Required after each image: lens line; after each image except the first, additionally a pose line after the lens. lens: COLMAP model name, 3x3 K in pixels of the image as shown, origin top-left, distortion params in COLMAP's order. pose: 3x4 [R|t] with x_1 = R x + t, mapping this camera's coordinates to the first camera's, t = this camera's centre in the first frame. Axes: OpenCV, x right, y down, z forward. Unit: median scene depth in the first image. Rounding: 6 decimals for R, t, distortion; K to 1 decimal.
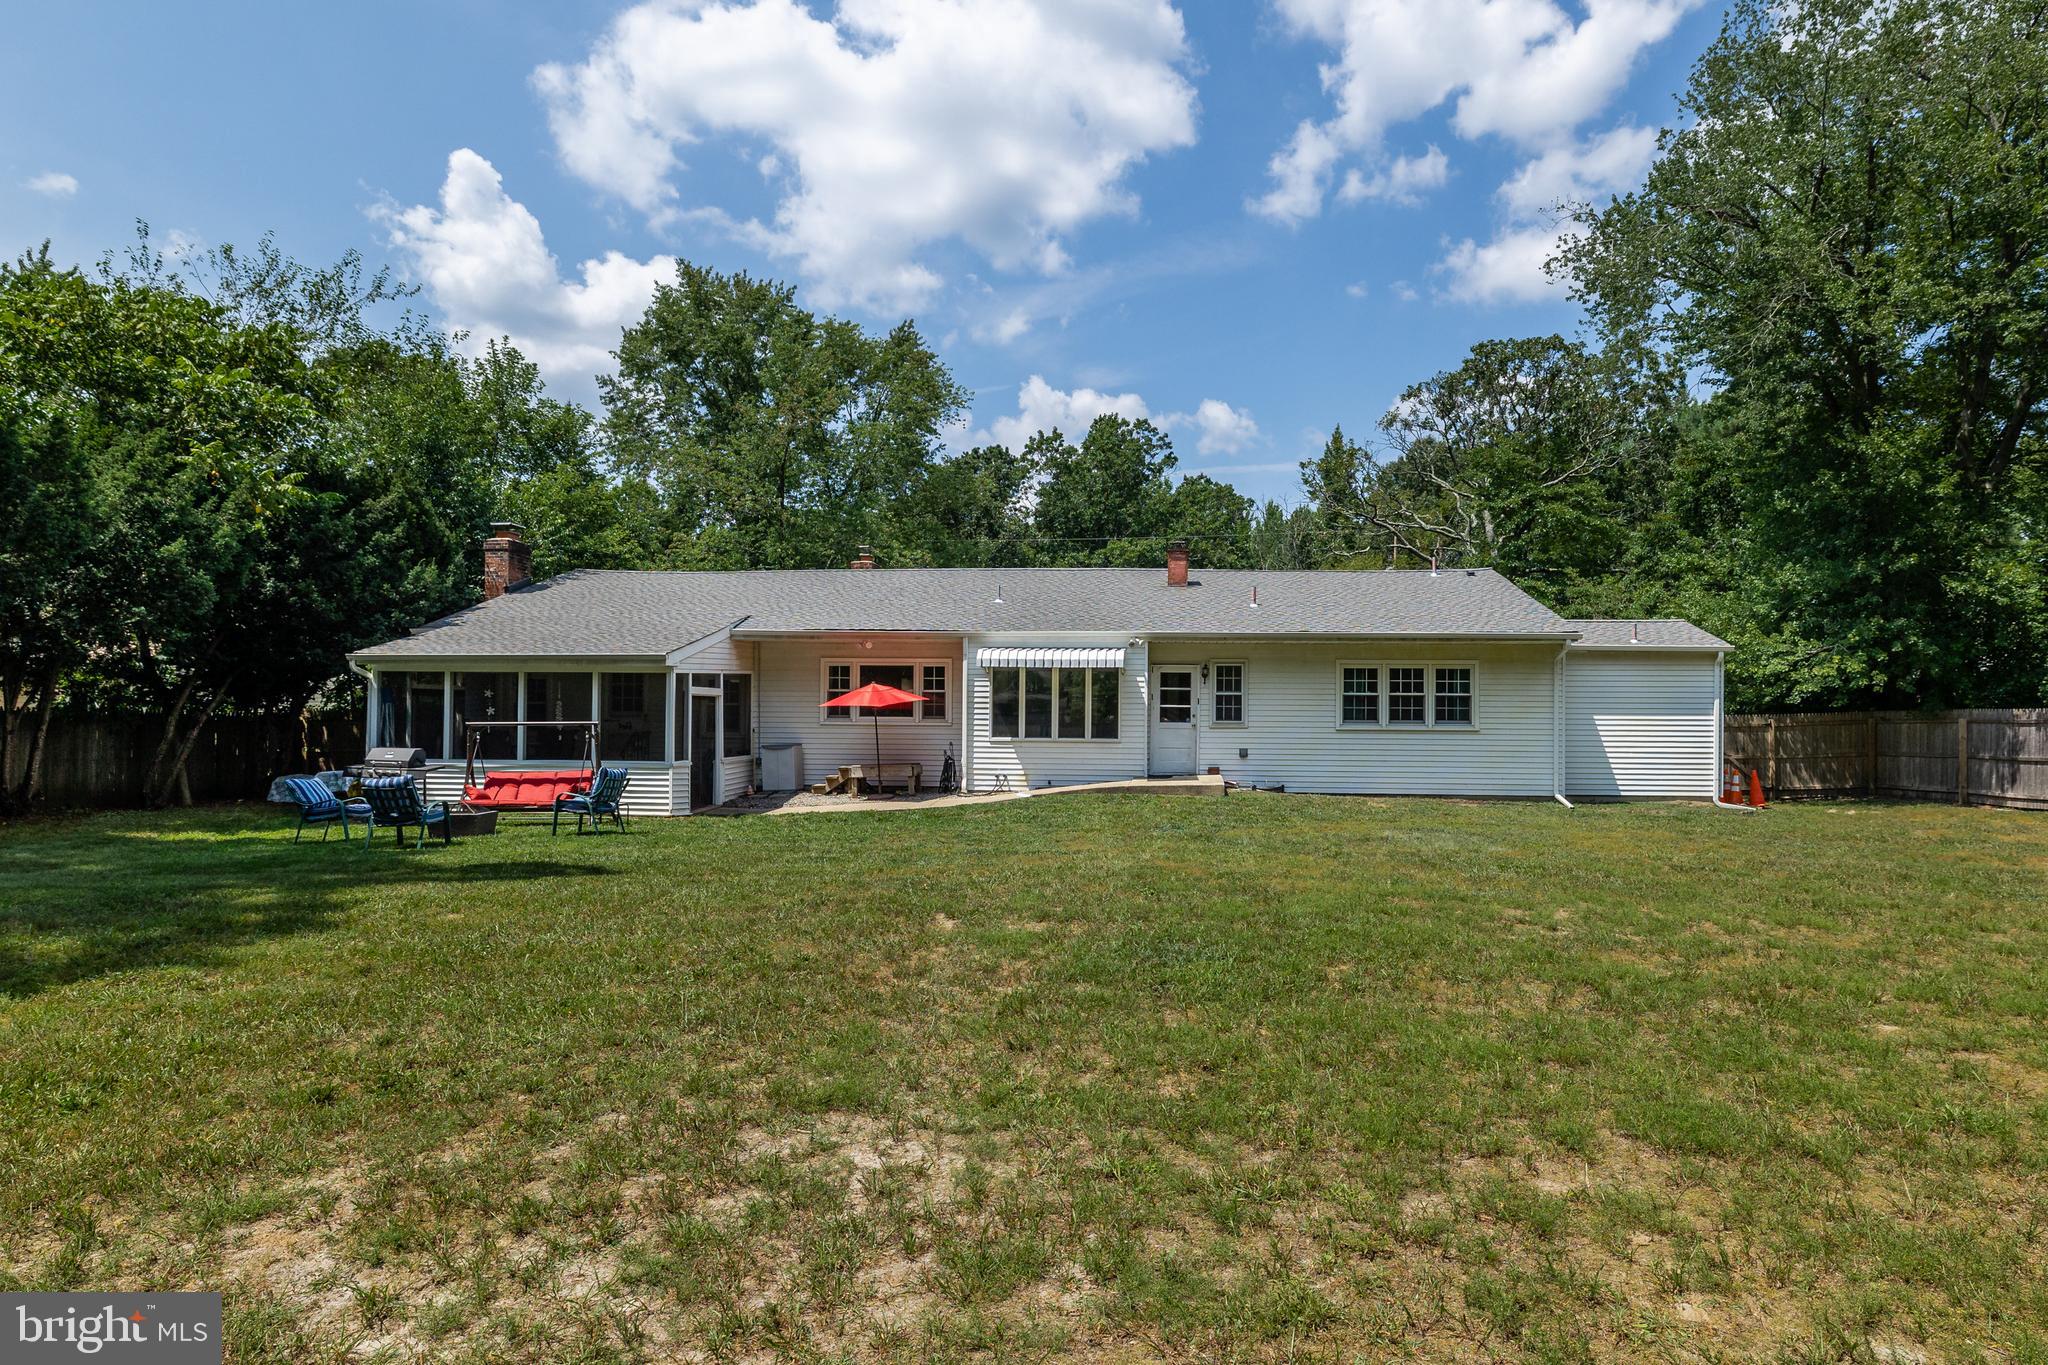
lens RADIAL K [[1012.8, 0, 1021.7], [0, 1012.8, 708.4], [0, 0, 1]] dist [-0.001714, -0.000352]
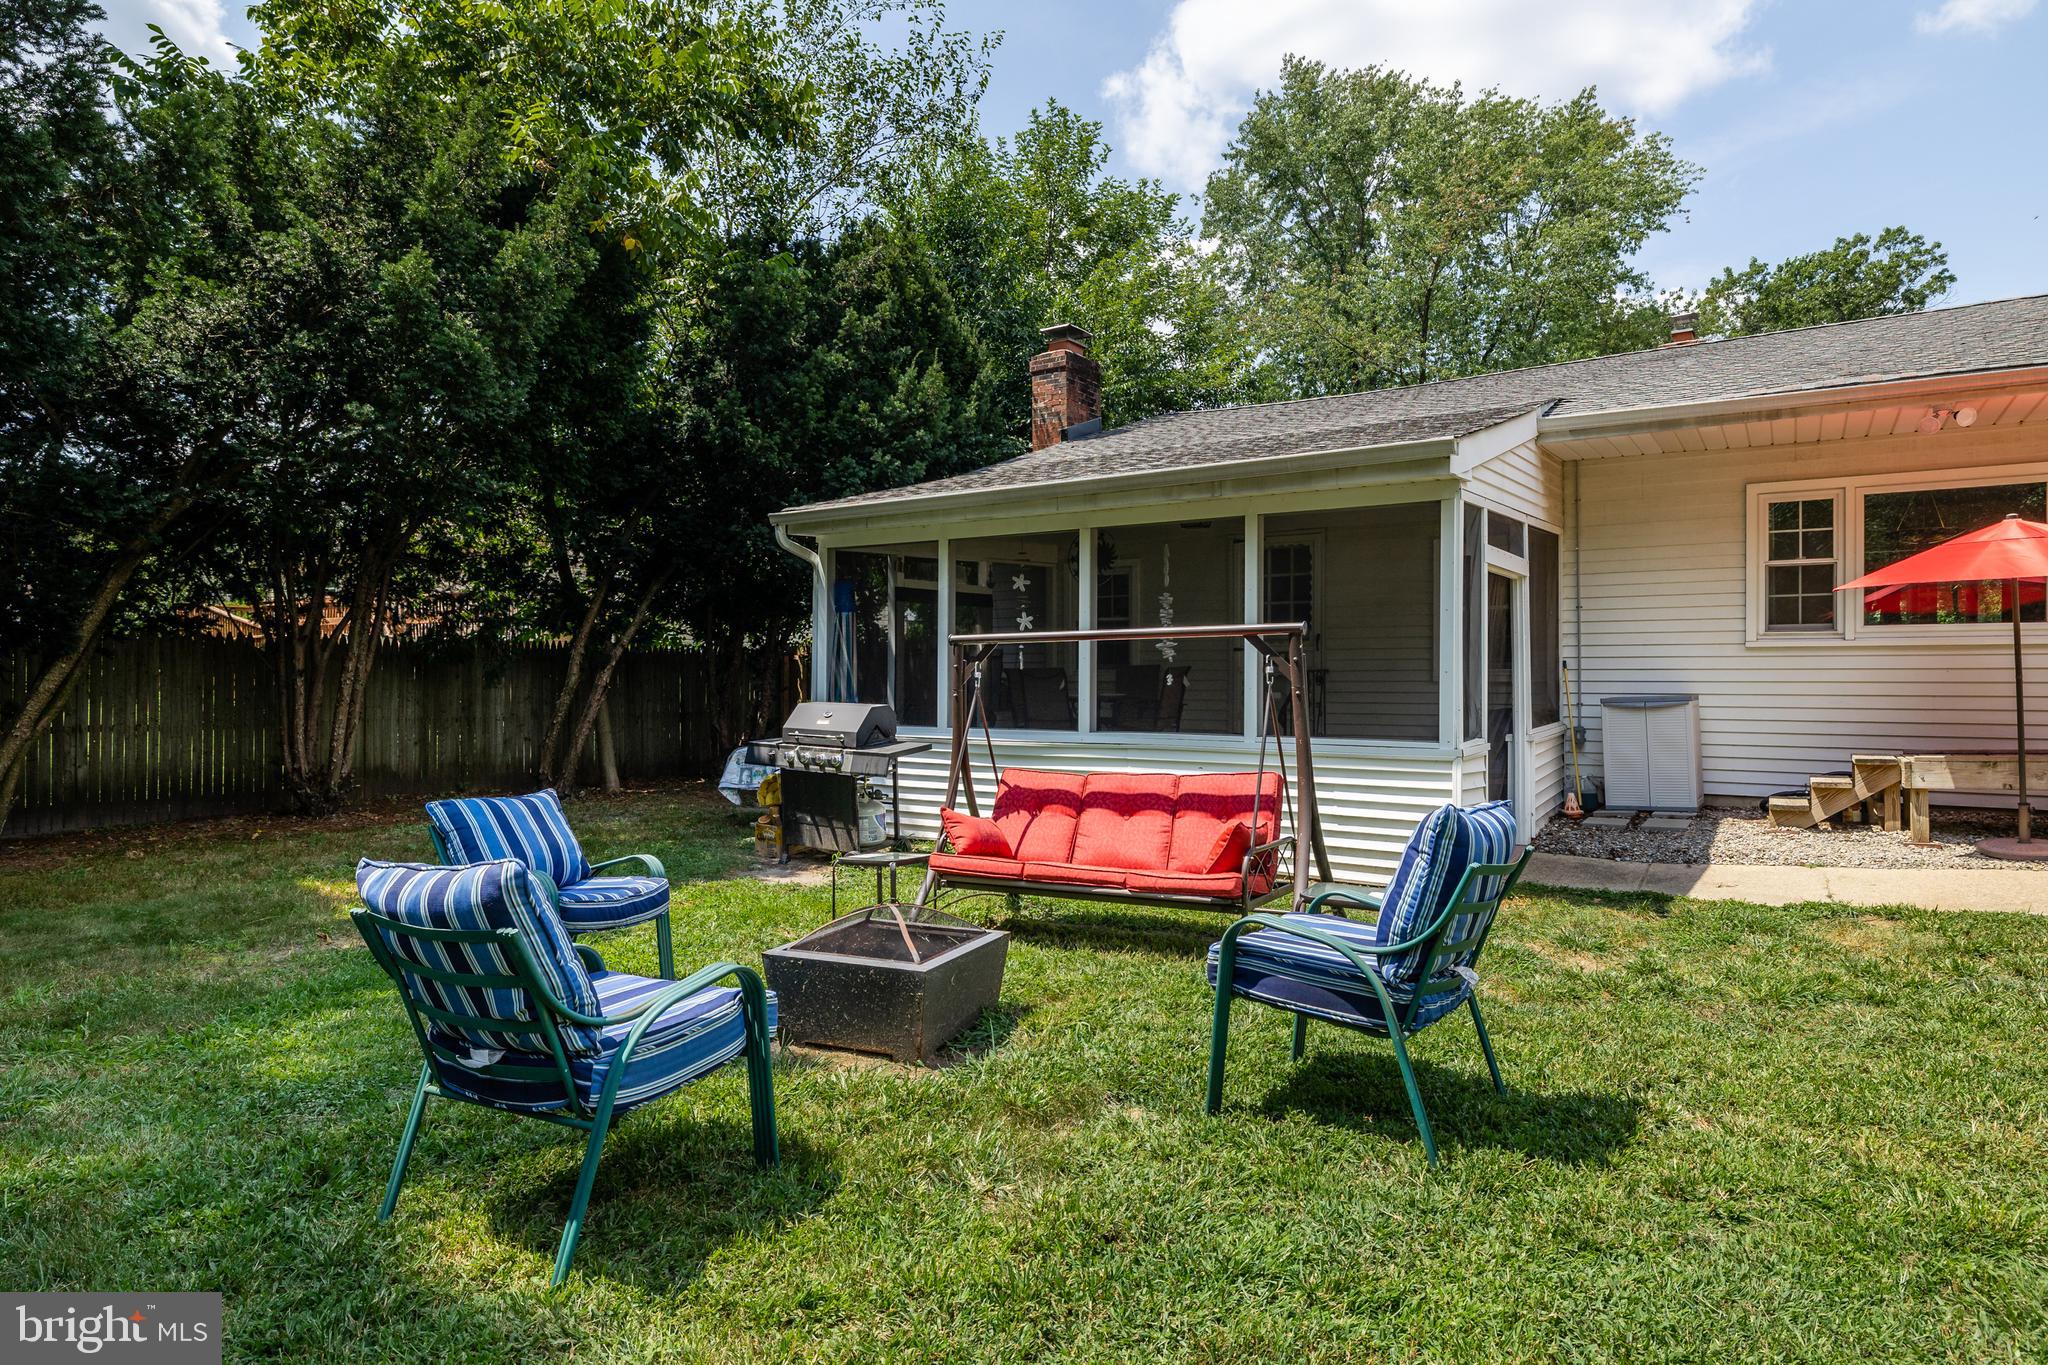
lens RADIAL K [[1148.8, 0, 1034.4], [0, 1148.8, 692.2], [0, 0, 1]] dist [0.000025, -0.000862]
pose [[0.872283, -0.000559, -0.489002, -0.240552], [0.015658, 0.999519, 0.026788, 0.018034], [0.488751, -0.031023, 0.871871, 0.493182]]
